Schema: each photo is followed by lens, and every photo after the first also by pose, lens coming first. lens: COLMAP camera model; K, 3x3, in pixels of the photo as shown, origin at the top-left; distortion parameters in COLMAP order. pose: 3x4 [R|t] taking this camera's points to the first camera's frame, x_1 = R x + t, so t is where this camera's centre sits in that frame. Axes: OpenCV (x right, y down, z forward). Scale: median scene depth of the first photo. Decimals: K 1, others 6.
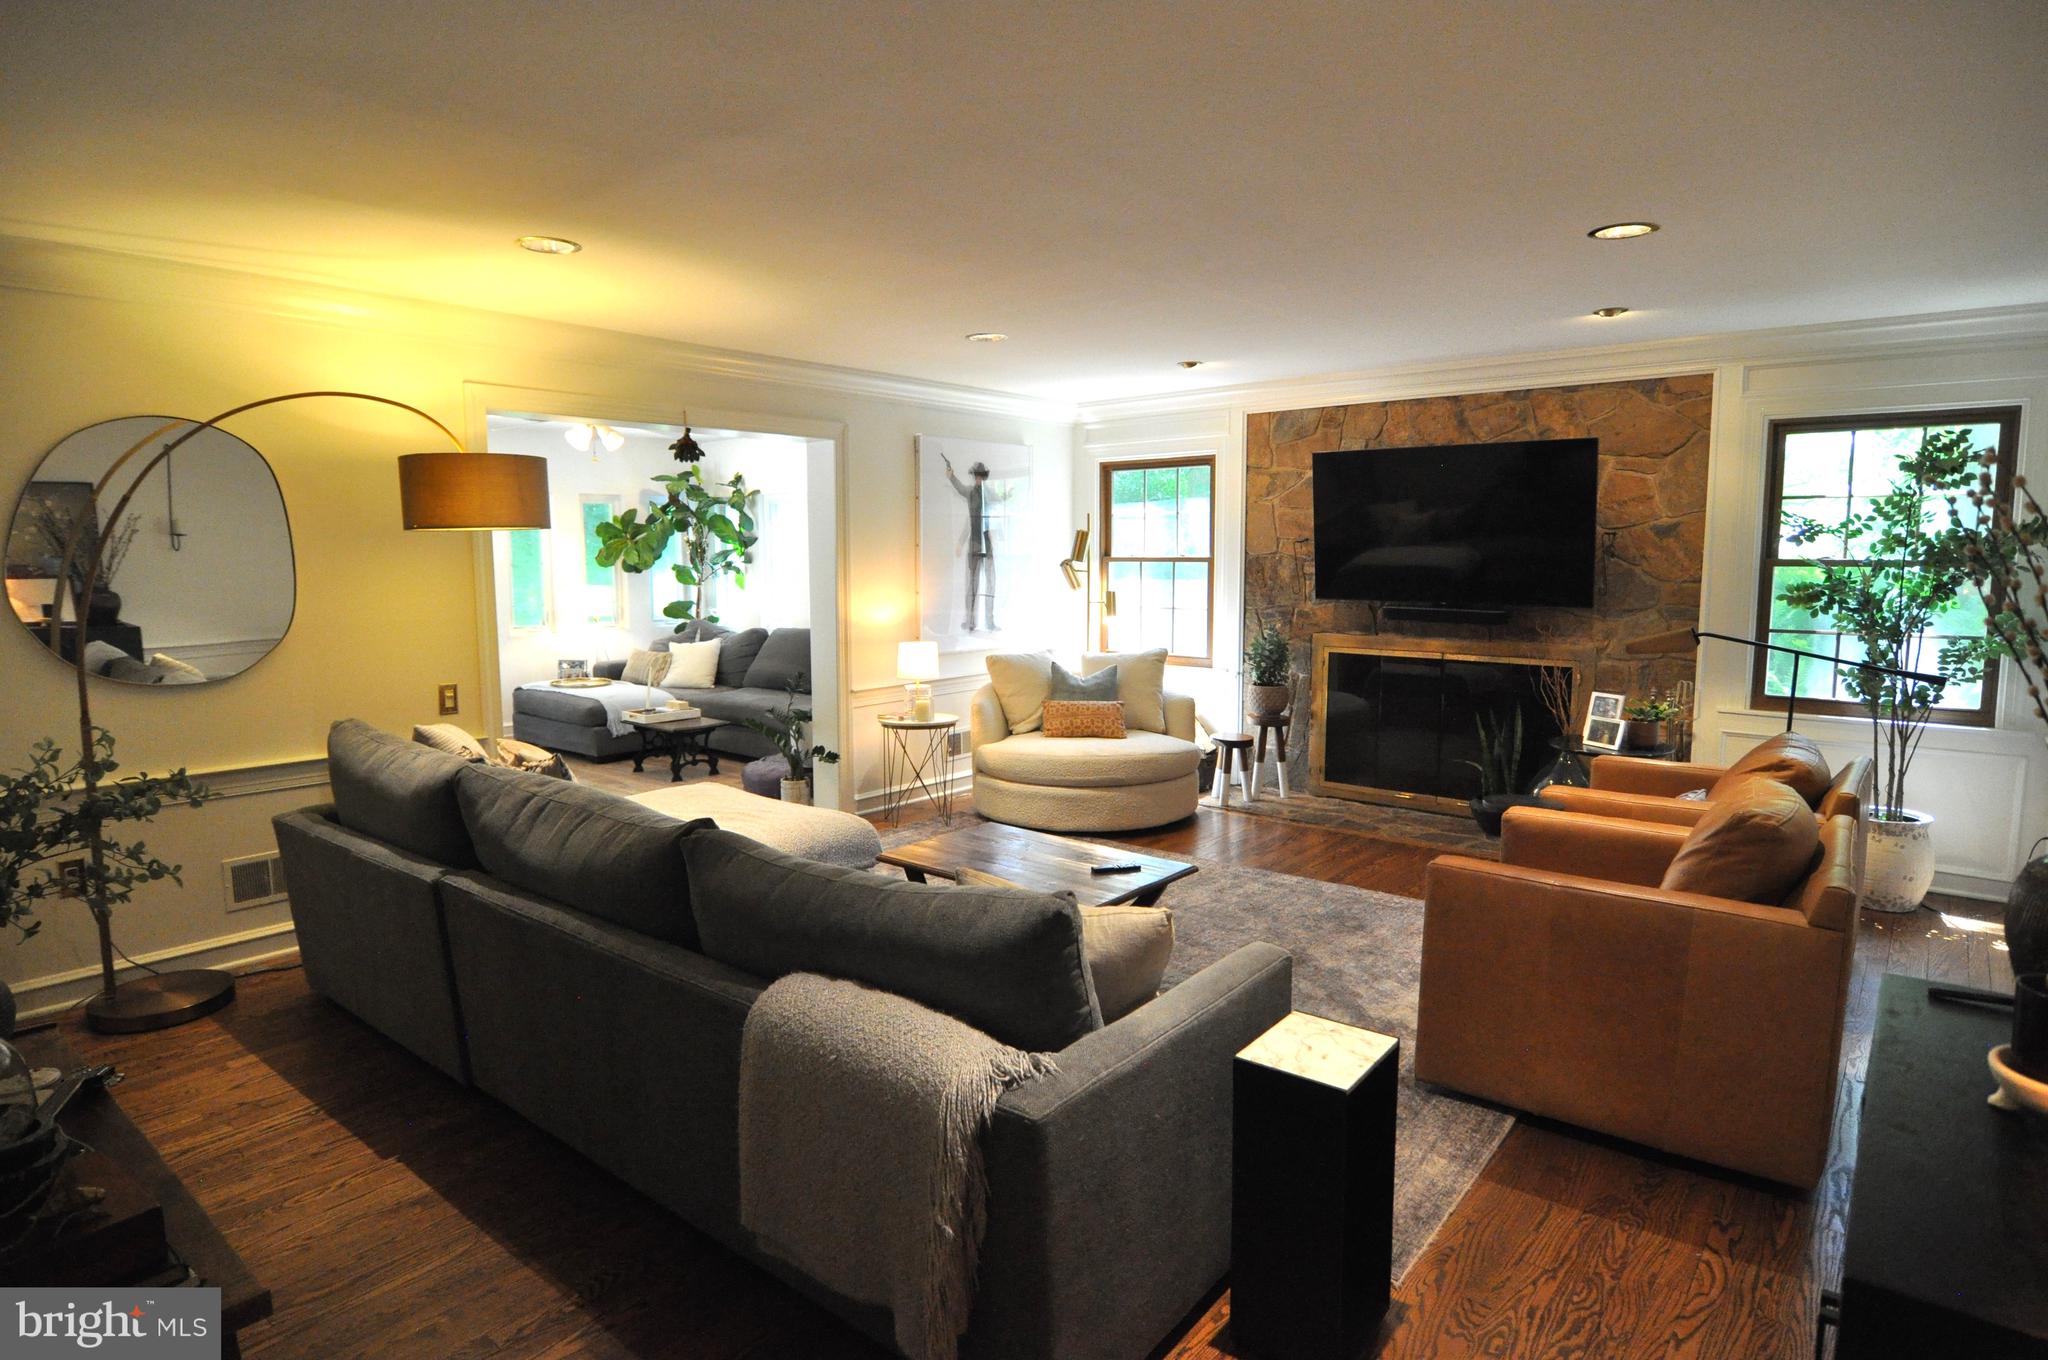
lens RADIAL K [[1093.6, 0, 1020.2], [0, 1093.6, 670.0], [0, 0, 1]] dist [-0.004460, -0.013822]
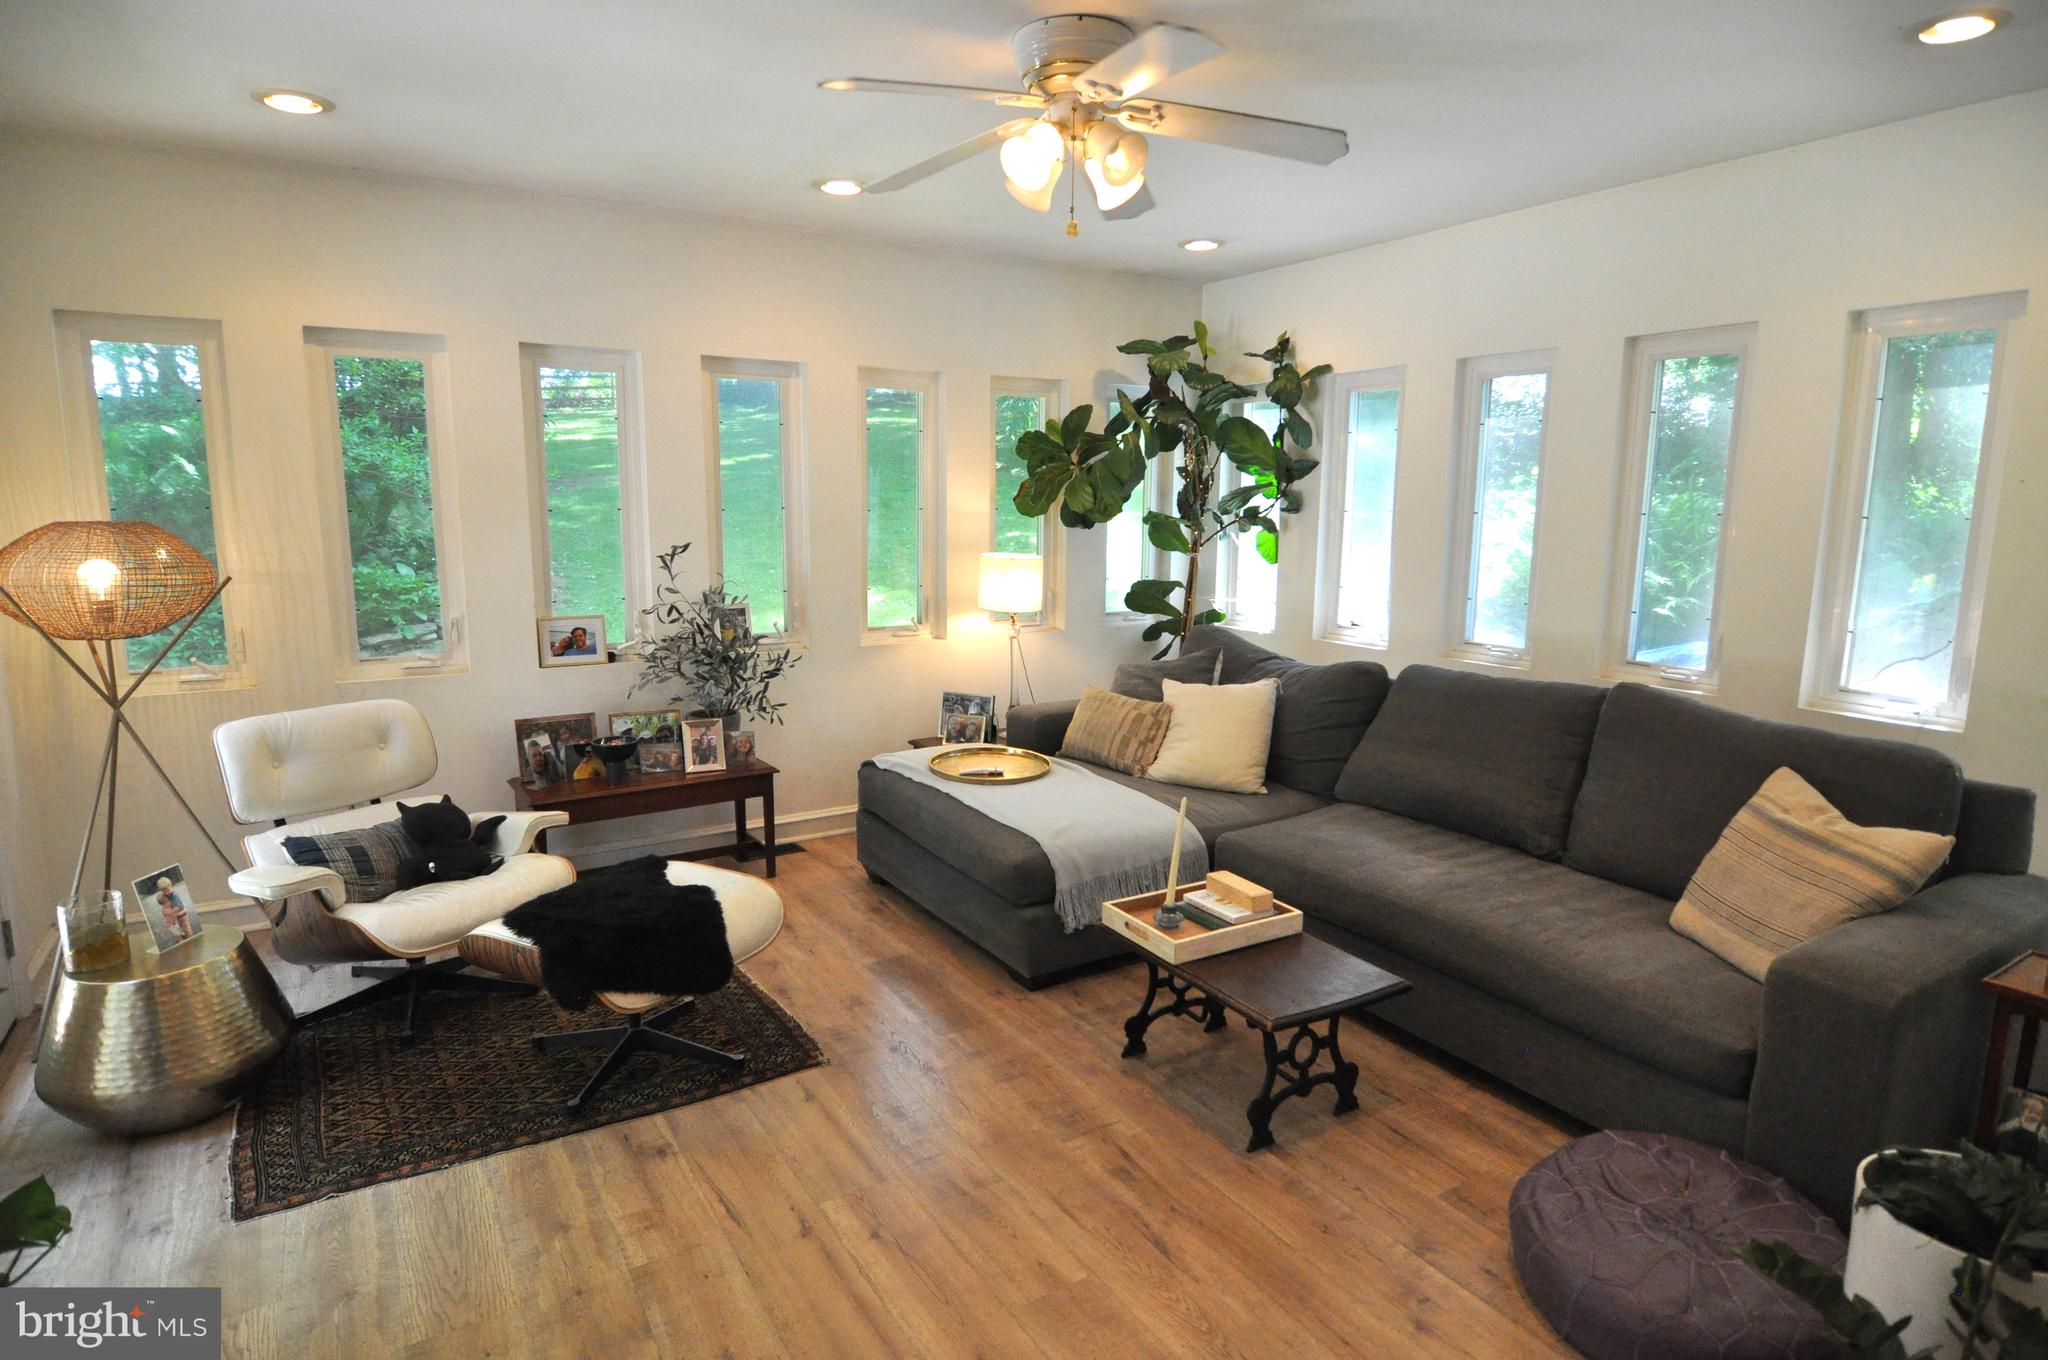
lens RADIAL K [[1093.6, 0, 1020.2], [0, 1093.6, 670.0], [0, 0, 1]] dist [-0.004460, -0.013822]
pose [[0.950771, 0.060658, -0.303899, -0.216447], [-0.044128, 0.997163, 0.060976, -0.051219], [0.306736, -0.044564, 0.950751, 0.485084]]
